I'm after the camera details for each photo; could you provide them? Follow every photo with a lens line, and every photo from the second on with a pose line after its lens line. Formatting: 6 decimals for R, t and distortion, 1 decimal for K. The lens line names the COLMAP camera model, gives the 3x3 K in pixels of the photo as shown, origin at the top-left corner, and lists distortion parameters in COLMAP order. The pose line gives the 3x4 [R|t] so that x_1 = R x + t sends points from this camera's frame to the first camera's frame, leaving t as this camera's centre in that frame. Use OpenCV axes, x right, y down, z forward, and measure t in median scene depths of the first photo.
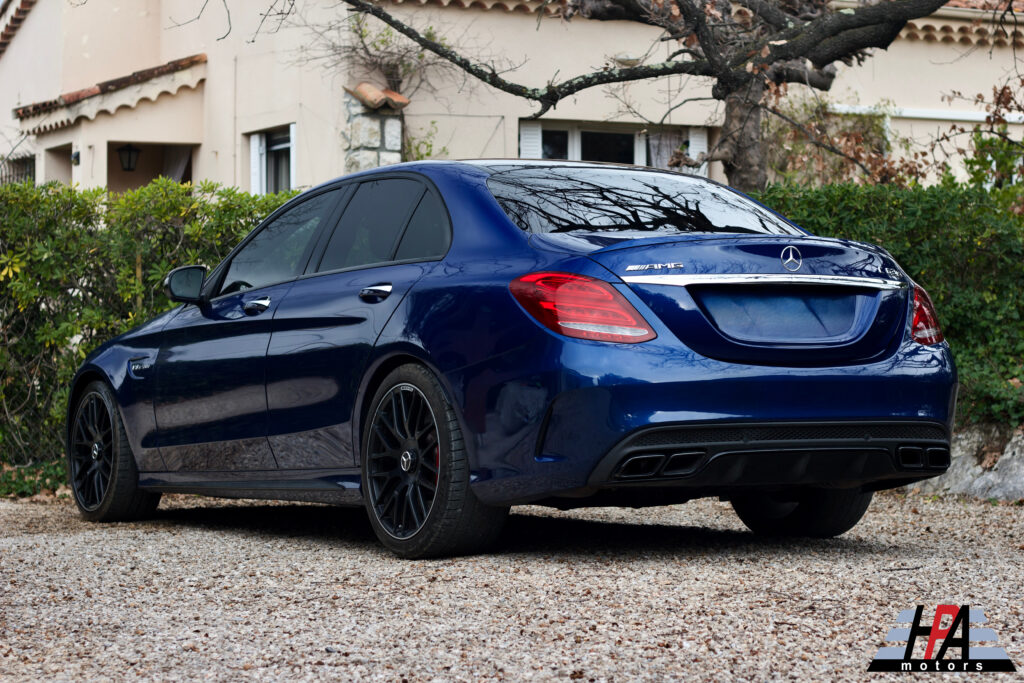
lens RADIAL K [[2394.0, 0, 515.8], [0, 2394.0, 343.3], [0, 0, 1]] dist [-0.088223, 0.000000]
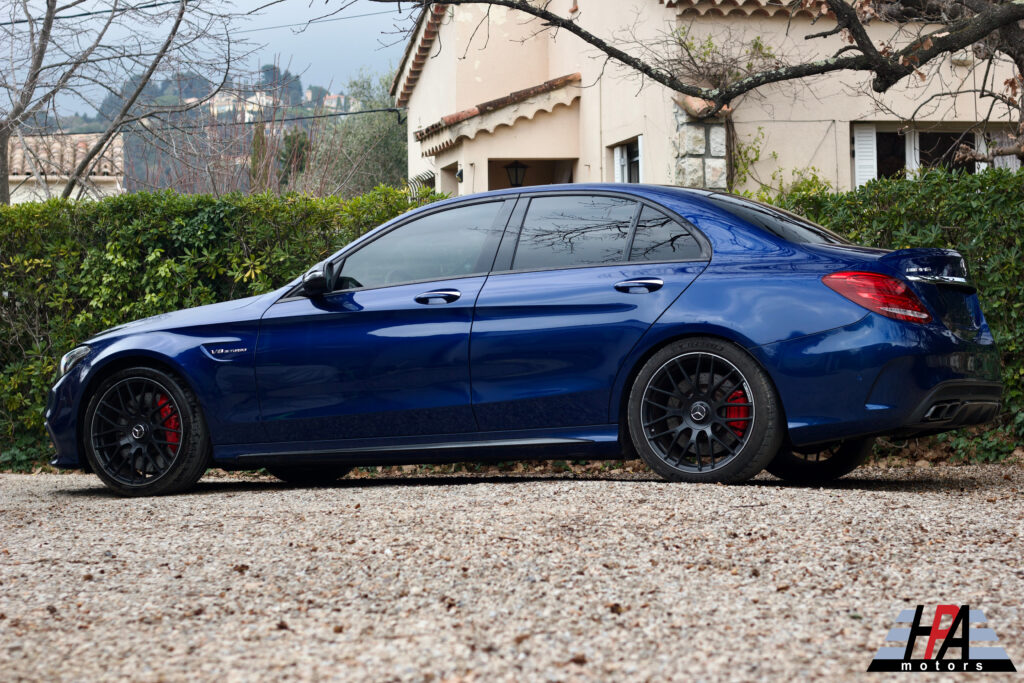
lens RADIAL K [[2394.0, 0, 513.0], [0, 2394.0, 339.4], [0, 0, 1]] dist [-0.088223, 0.000000]
pose [[0.966488, -0.018509, -0.256043, 0.194868], [0.015727, 0.999793, -0.012908, 0.017359], [0.256229, 0.008449, 0.966579, -0.051831]]
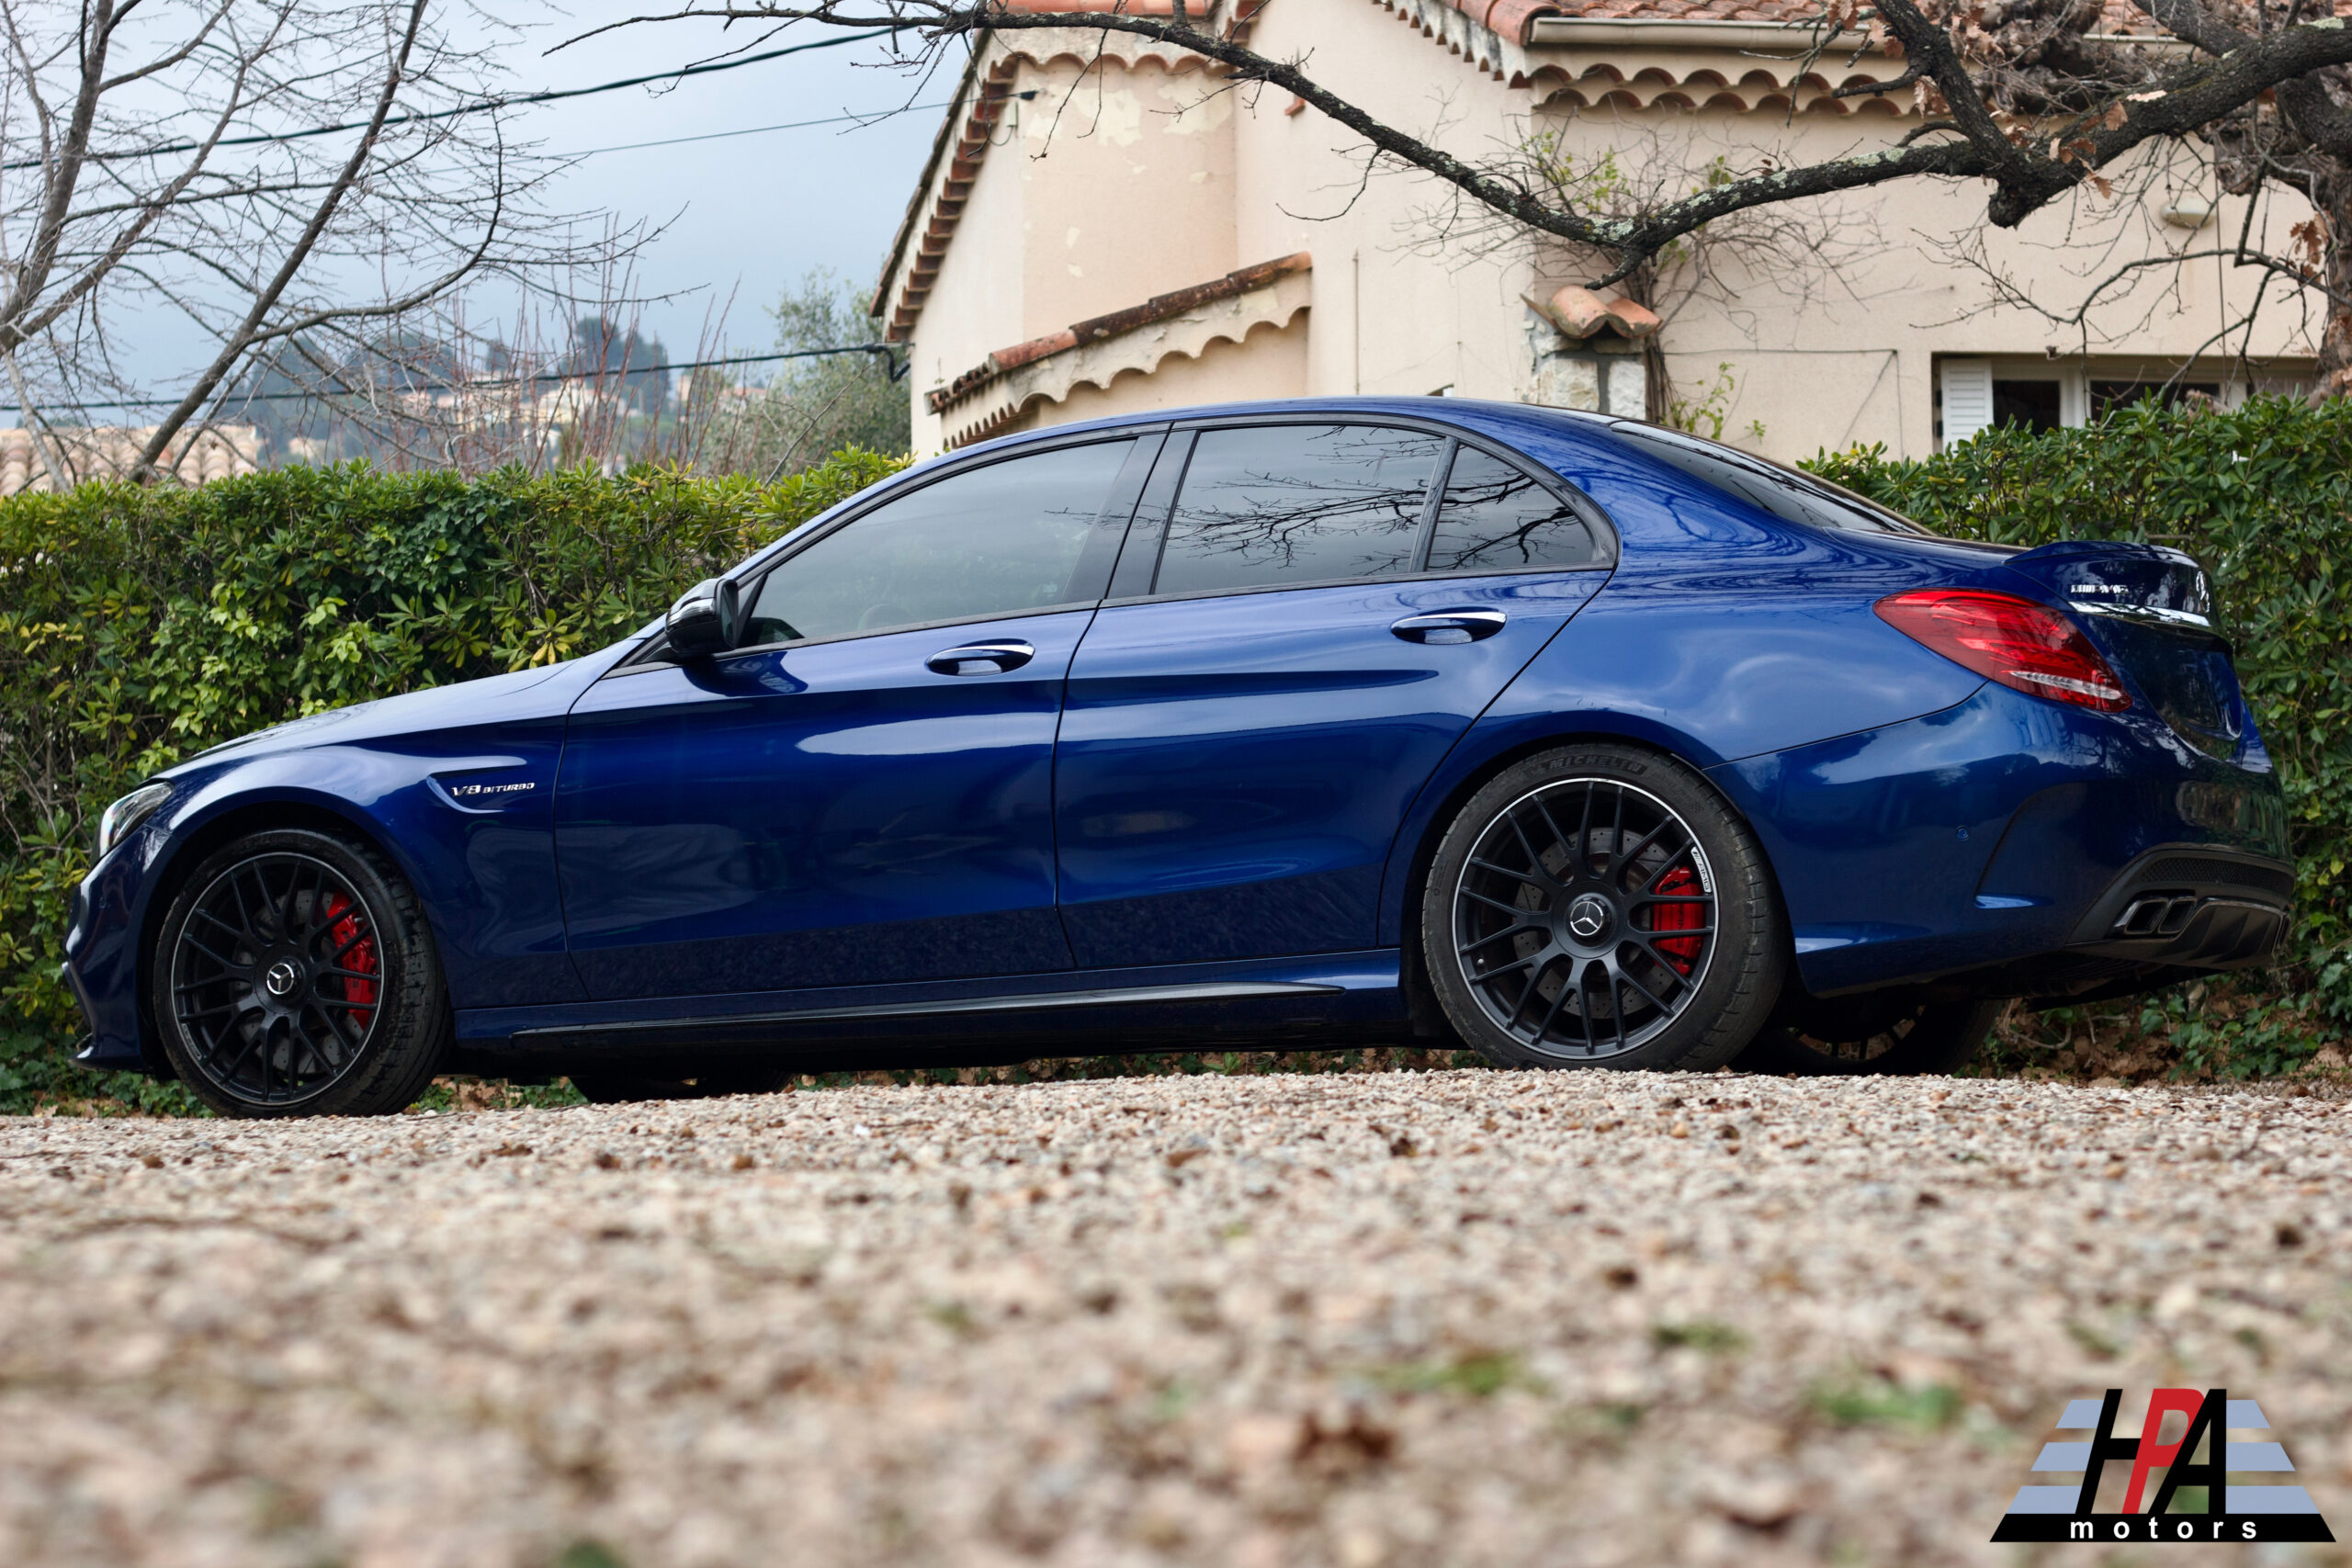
lens RADIAL K [[5498.1, 0, 1177.0], [0, 5498.1, 786.7], [0, 0, 1]] dist [-0.088223, 0.000000]
pose [[0.967767, -0.022705, -0.250823, 0.190699], [0.012146, 0.998977, -0.043566, 0.047425], [0.251556, 0.039115, 0.967052, -0.040164]]
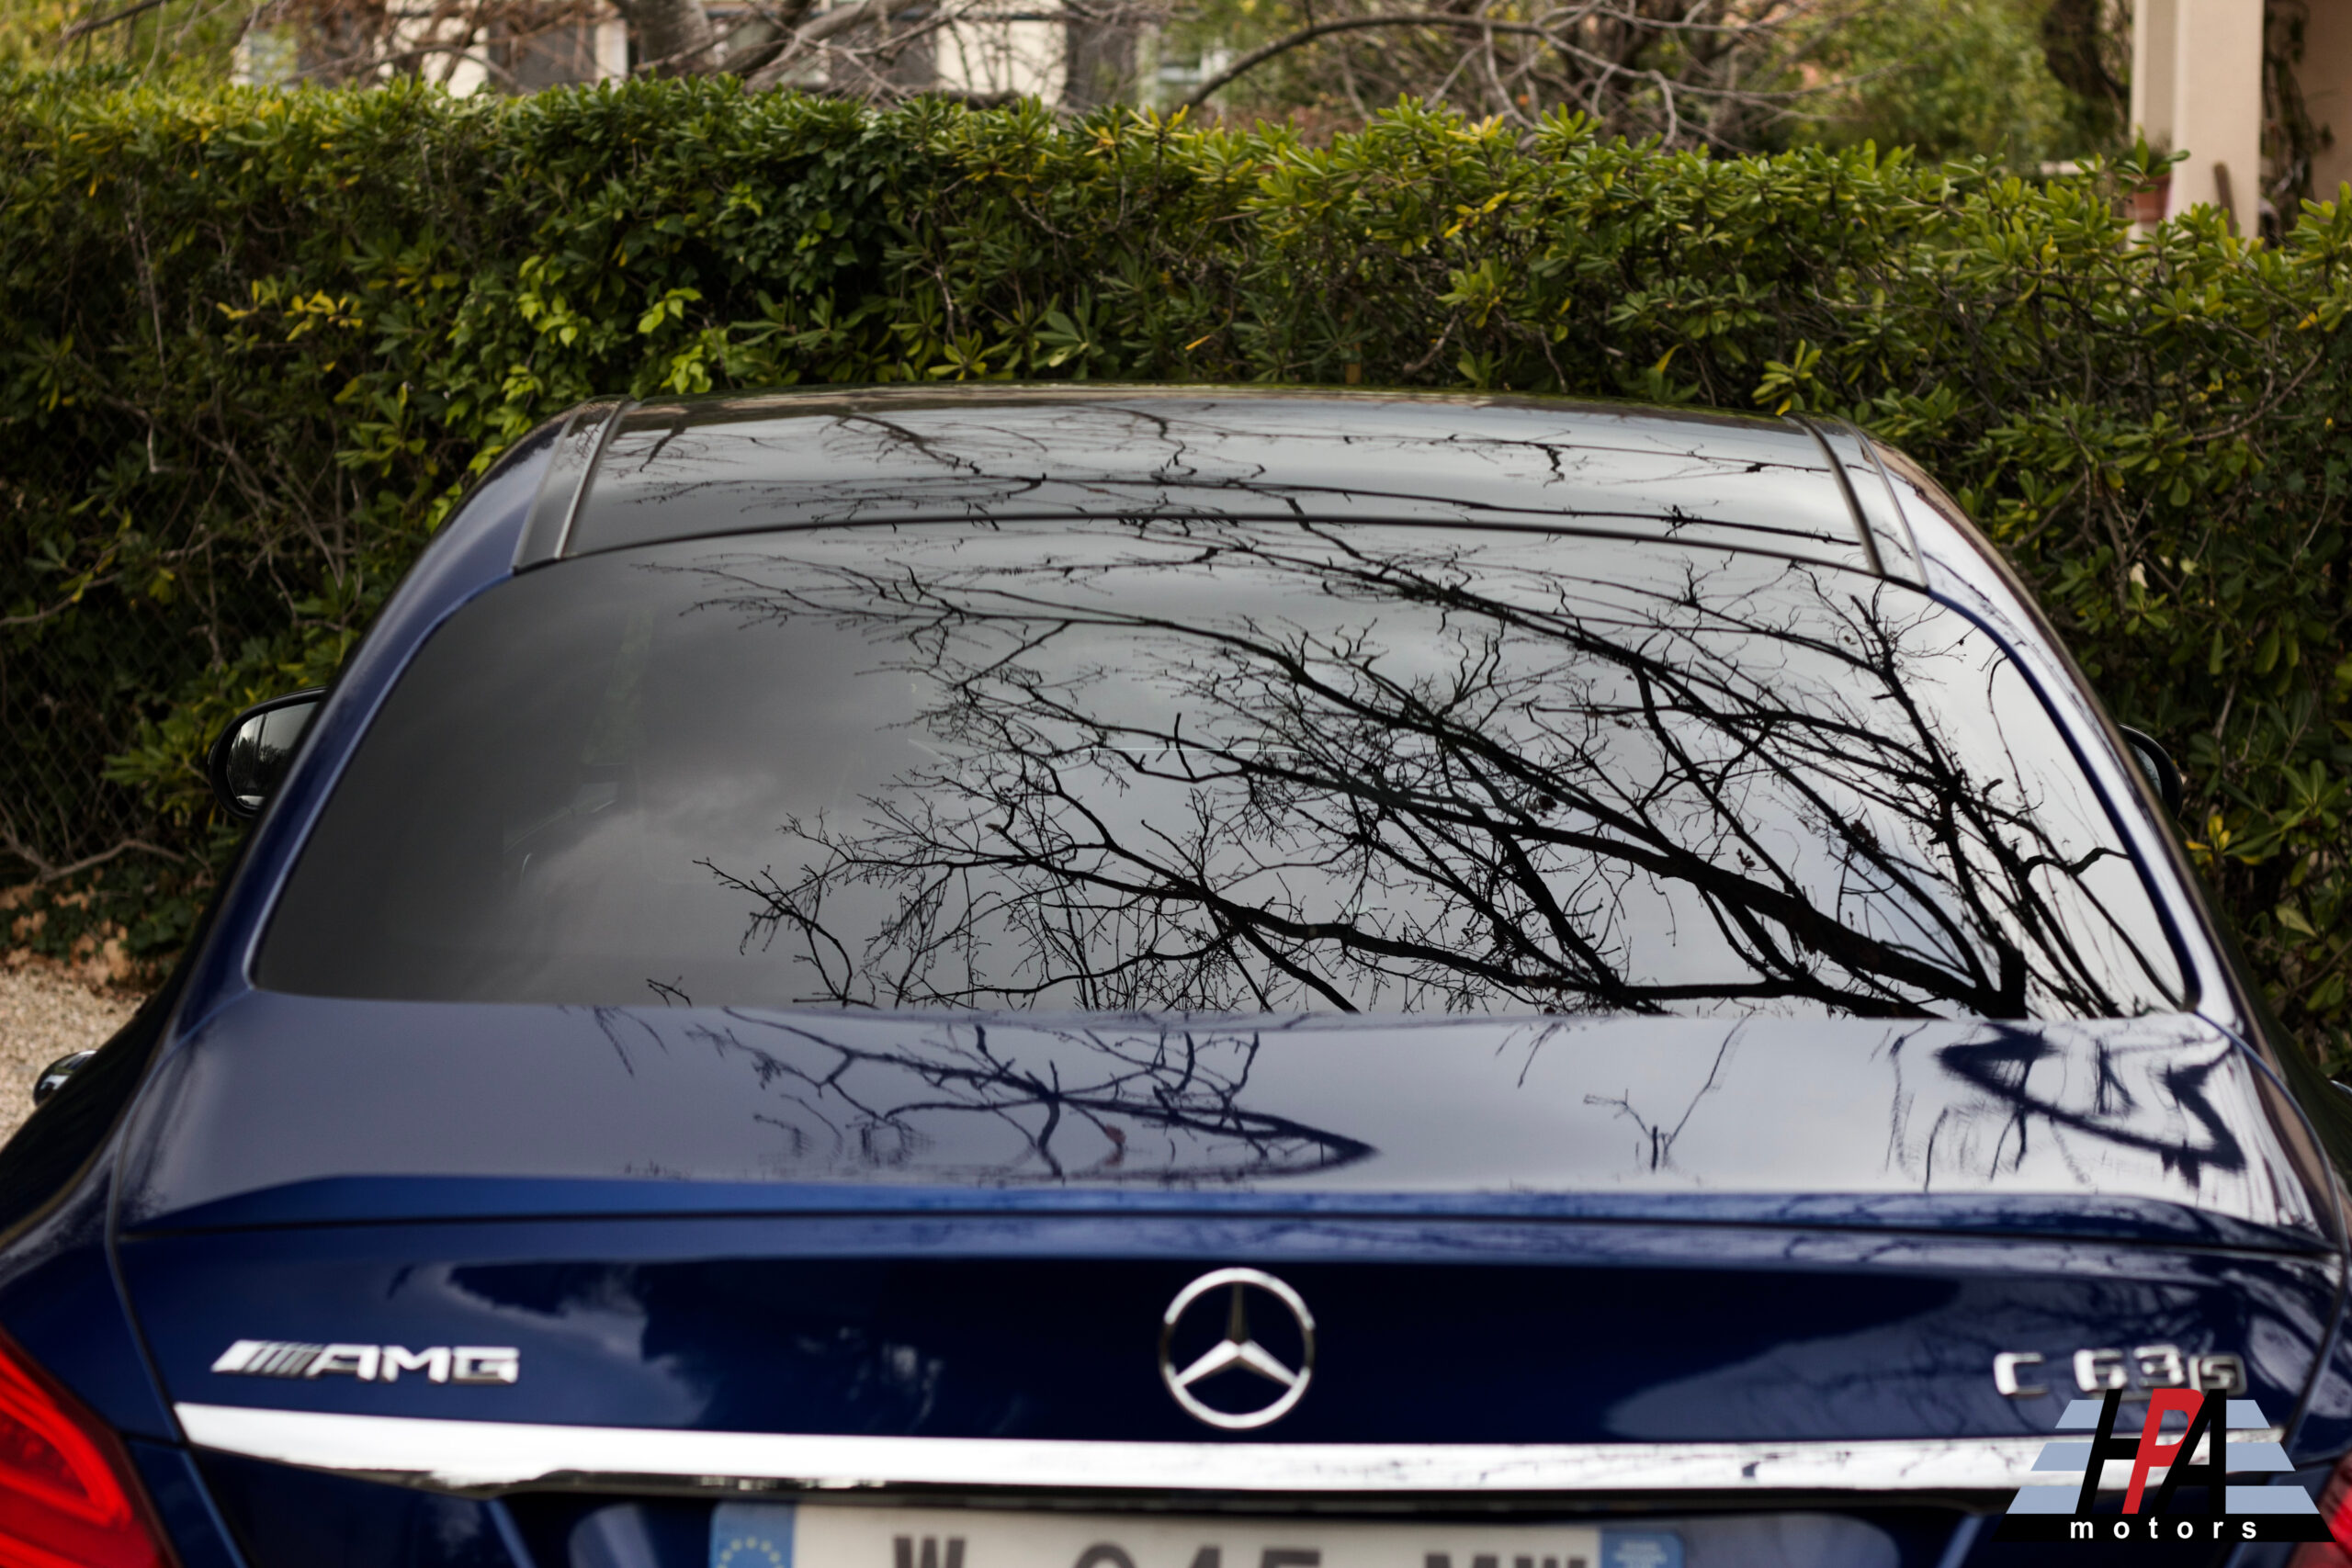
lens RADIAL K [[5498.1, 0, 1170.1], [0, 5498.1, 770.9], [0, 0, 1]] dist [-0.088223, 0.000000]
pose [[0.856777, 0.072525, -0.510562, 0.182708], [-0.008820, 0.991977, 0.126108, -0.074125], [0.515612, -0.103543, 0.850543, 0.405629]]
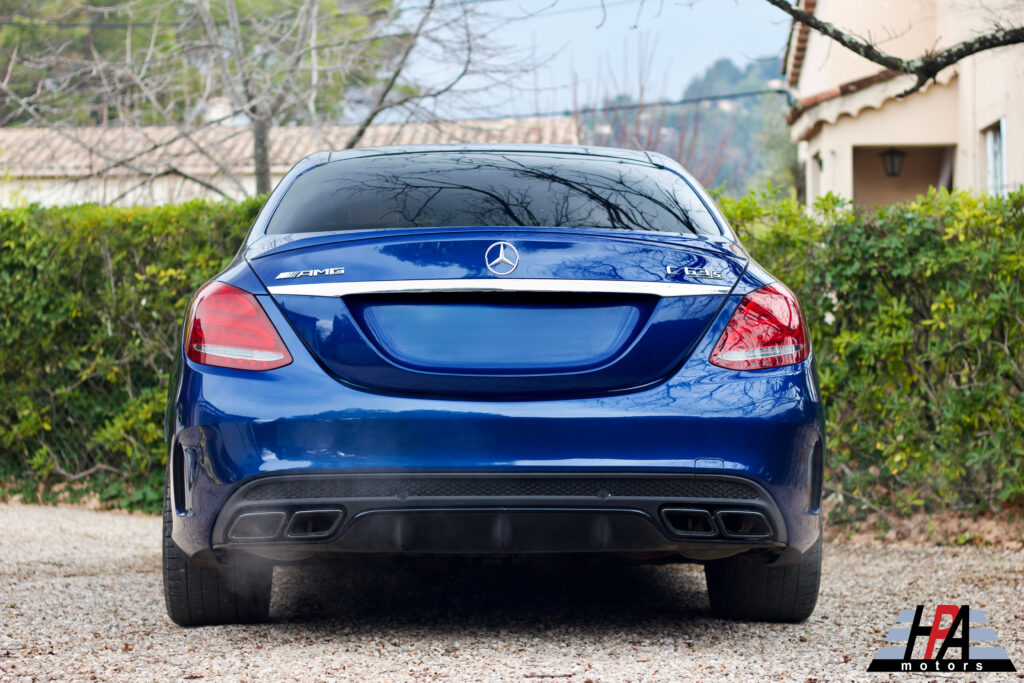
lens RADIAL K [[2394.0, 0, 512.2], [0, 2394.0, 347.8], [0, 0, 1]] dist [-0.088223, 0.000000]
pose [[0.873820, -0.006140, -0.486210, 0.293149], [0.004214, 0.999978, -0.005055, -0.001738], [0.486231, 0.002369, 0.873827, 0.200157]]
